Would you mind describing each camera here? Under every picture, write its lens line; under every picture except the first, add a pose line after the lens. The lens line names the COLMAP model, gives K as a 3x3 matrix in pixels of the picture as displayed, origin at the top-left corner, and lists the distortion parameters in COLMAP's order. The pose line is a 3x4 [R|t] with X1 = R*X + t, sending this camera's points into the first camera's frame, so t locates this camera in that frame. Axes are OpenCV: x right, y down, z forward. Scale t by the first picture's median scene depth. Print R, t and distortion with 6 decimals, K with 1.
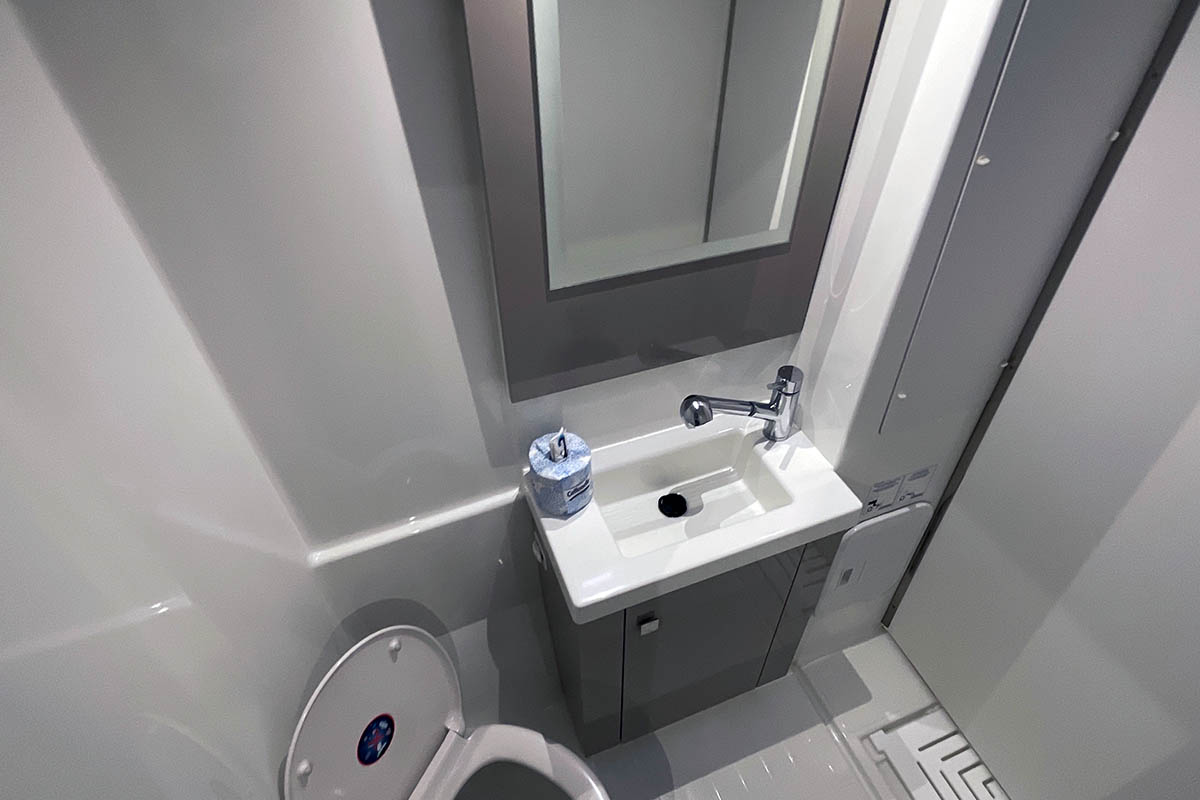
lens RADIAL K [[630.9, 0, 605.9], [0, 630.9, 408.4], [0, 0, 1]] dist [-0.000395, -0.001113]
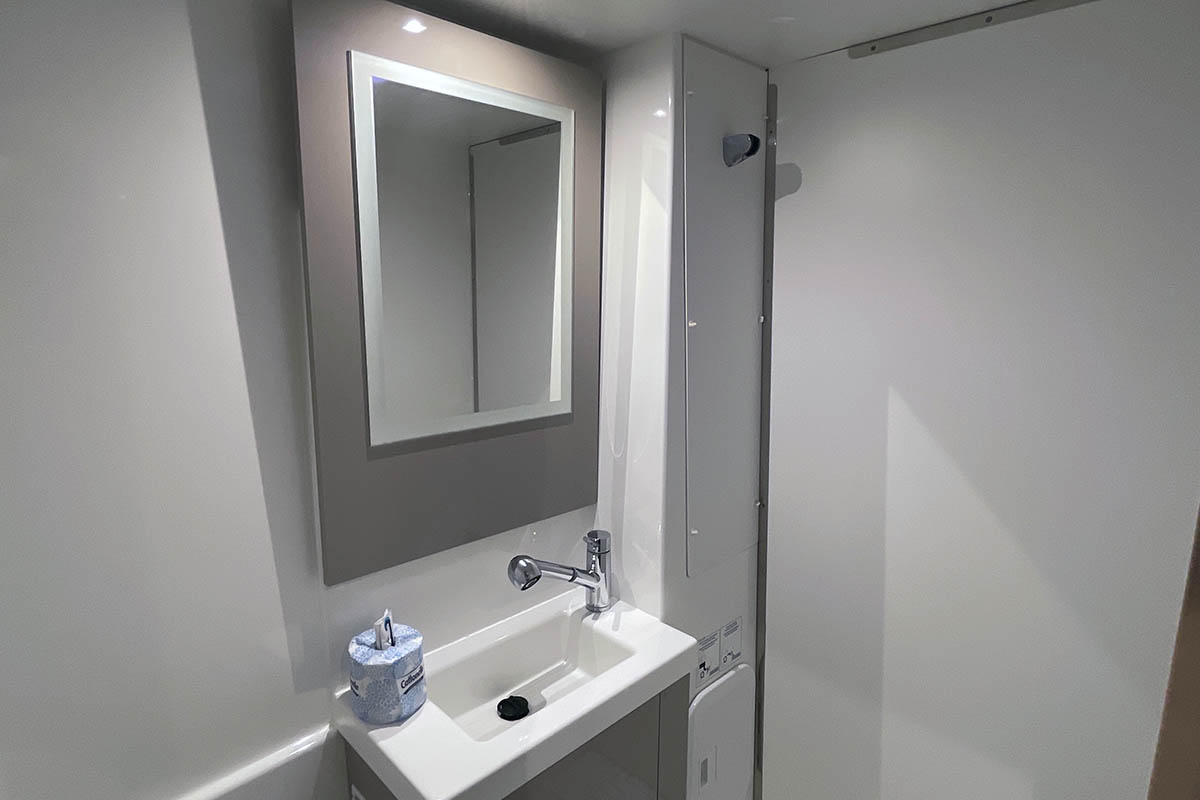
lens RADIAL K [[630.9, 0, 604.2], [0, 630.9, 404.1], [0, 0, 1]] dist [-0.000395, -0.001113]
pose [[0.916330, -0.068867, 0.394457, -0.114807], [0.263321, 0.845772, -0.464038, 0.272065], [-0.301663, 0.529081, 0.793141, 0.022766]]
